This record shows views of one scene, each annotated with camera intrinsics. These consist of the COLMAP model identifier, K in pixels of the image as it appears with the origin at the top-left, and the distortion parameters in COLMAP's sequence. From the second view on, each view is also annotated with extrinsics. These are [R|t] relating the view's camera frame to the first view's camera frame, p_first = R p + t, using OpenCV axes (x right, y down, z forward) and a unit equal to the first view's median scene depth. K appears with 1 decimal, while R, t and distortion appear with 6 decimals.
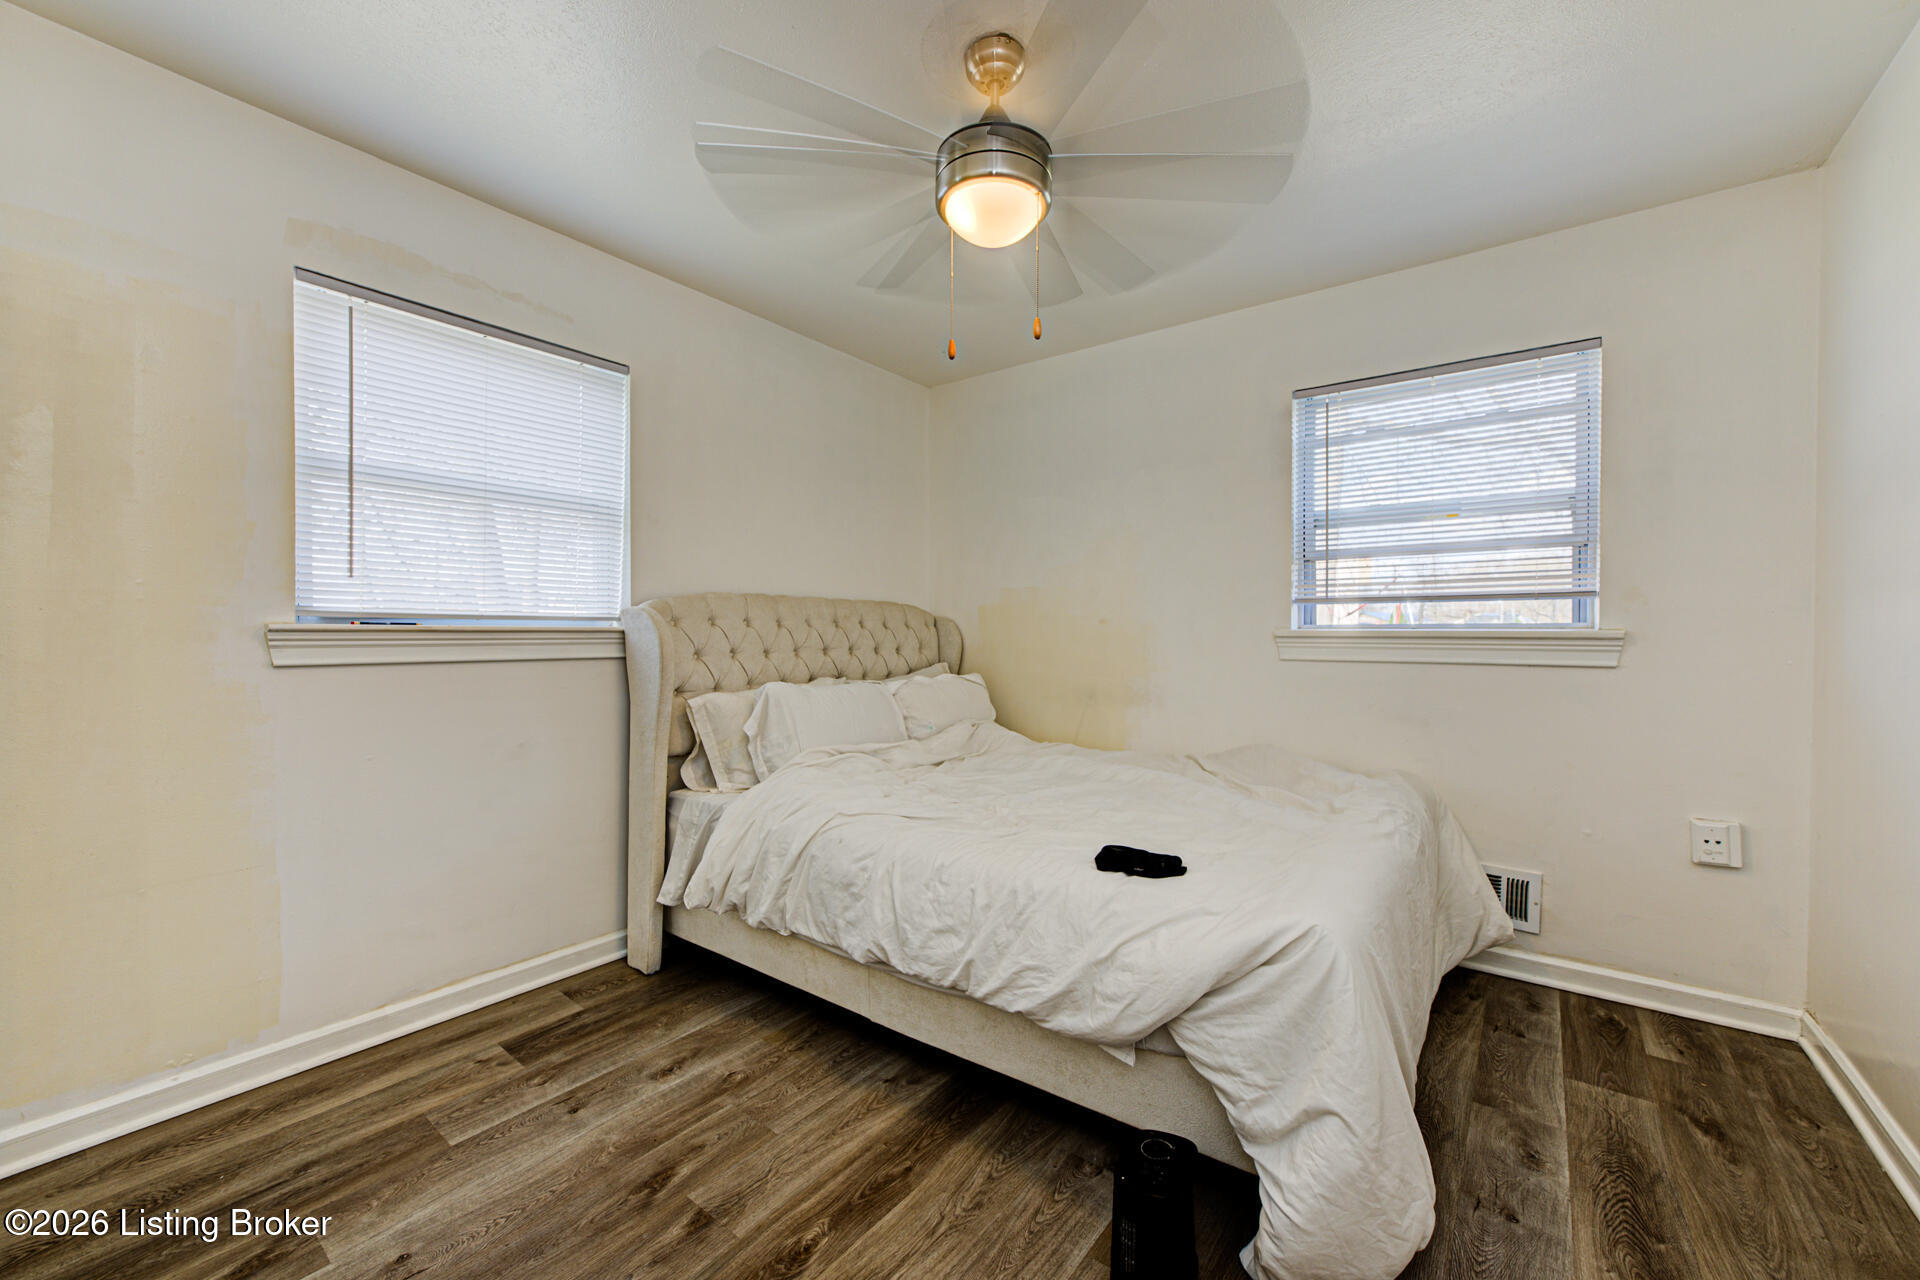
lens RADIAL K [[737.7, 0, 946.7], [0, 737.7, 641.2], [0, 0, 1]] dist [-0.001133, -0.000028]
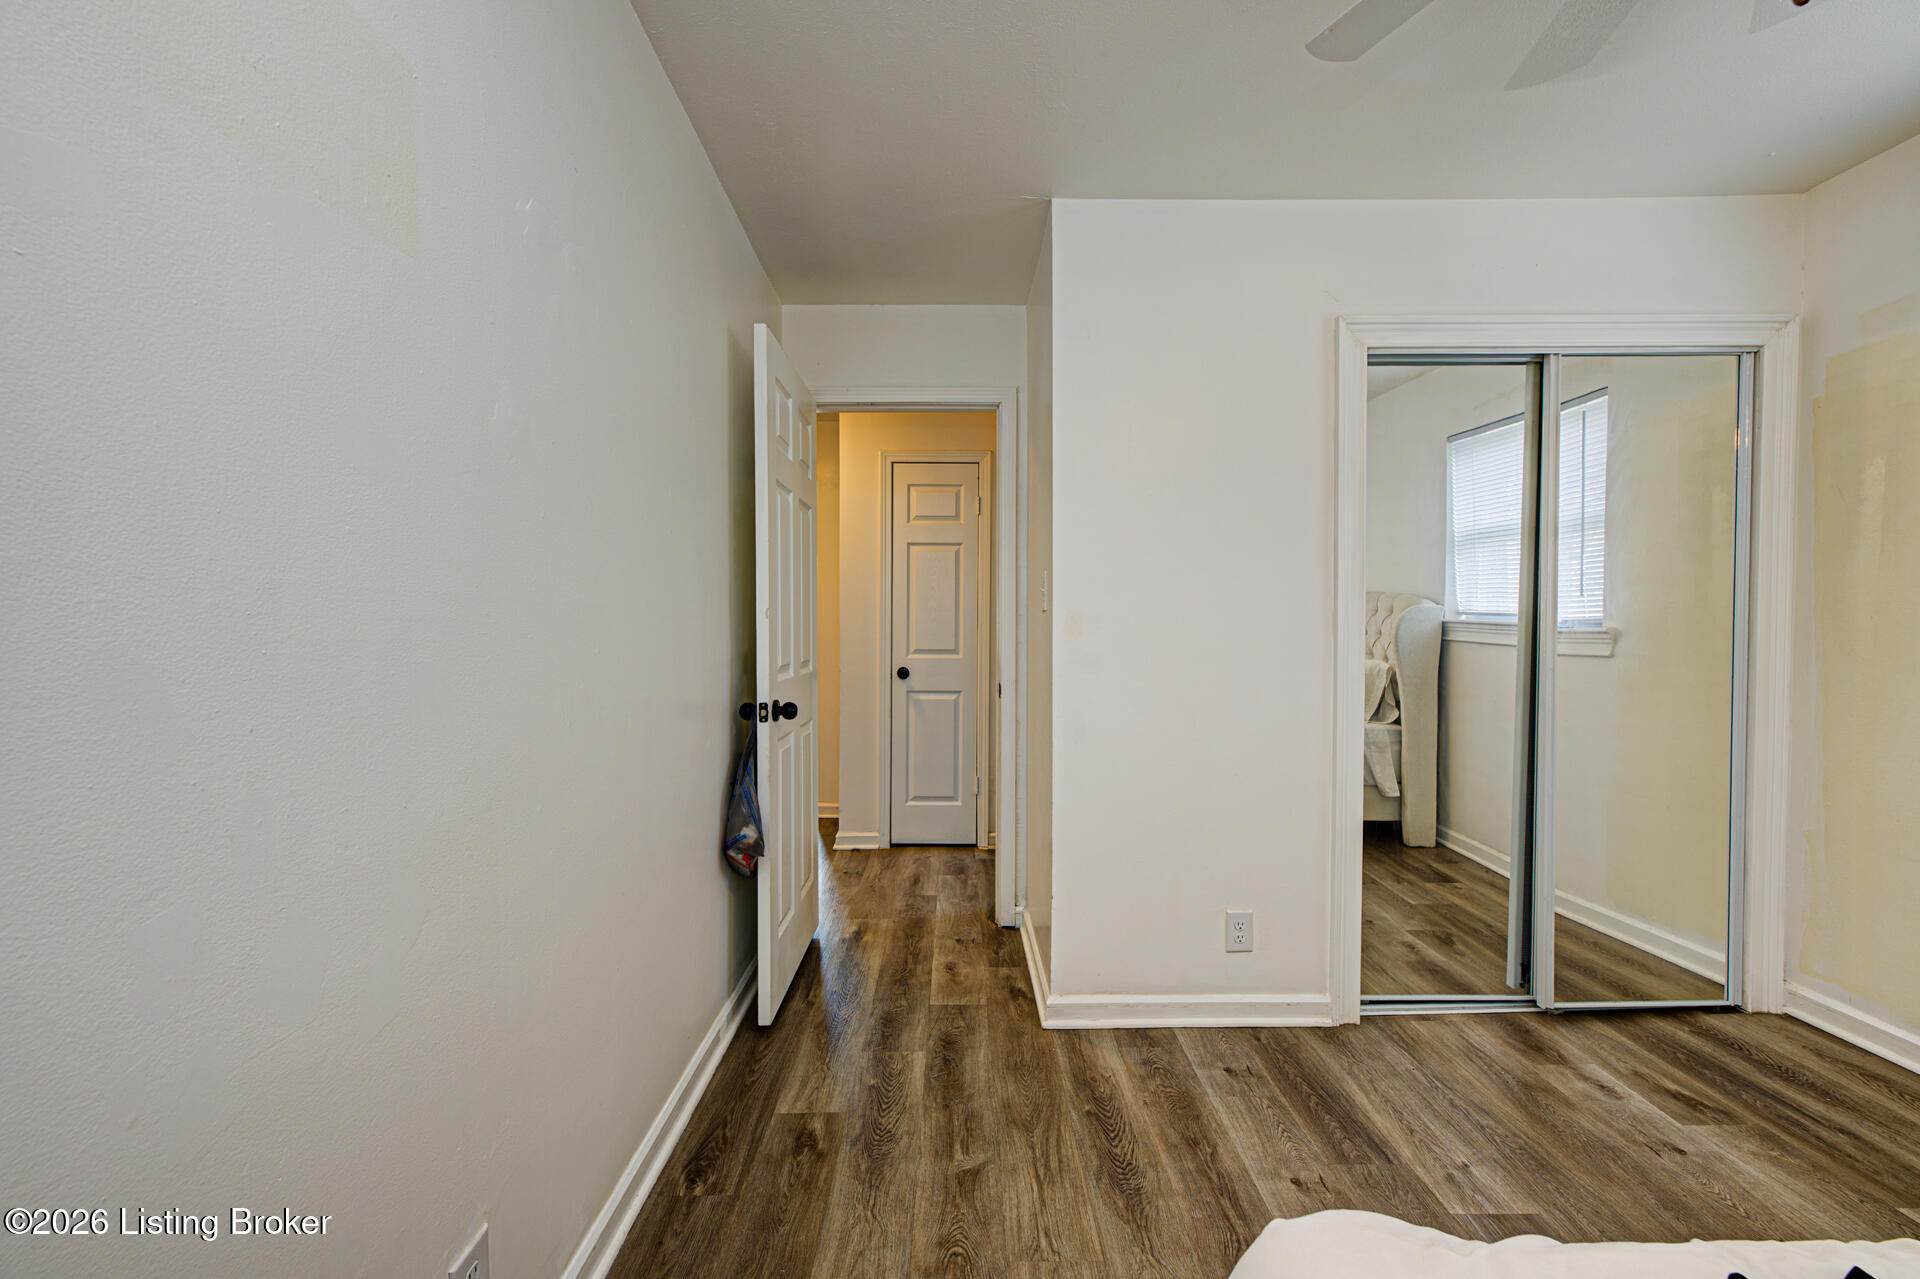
lens RADIAL K [[737.7, 0, 957.5], [0, 737.7, 638.1], [0, 0, 1]] dist [-0.001133, -0.000028]
pose [[-0.774701, 0.008693, -0.632268, 0.899327], [-0.003185, 0.999839, 0.017650, -0.021054], [0.632319, 0.015687, -0.774549, 1.125612]]
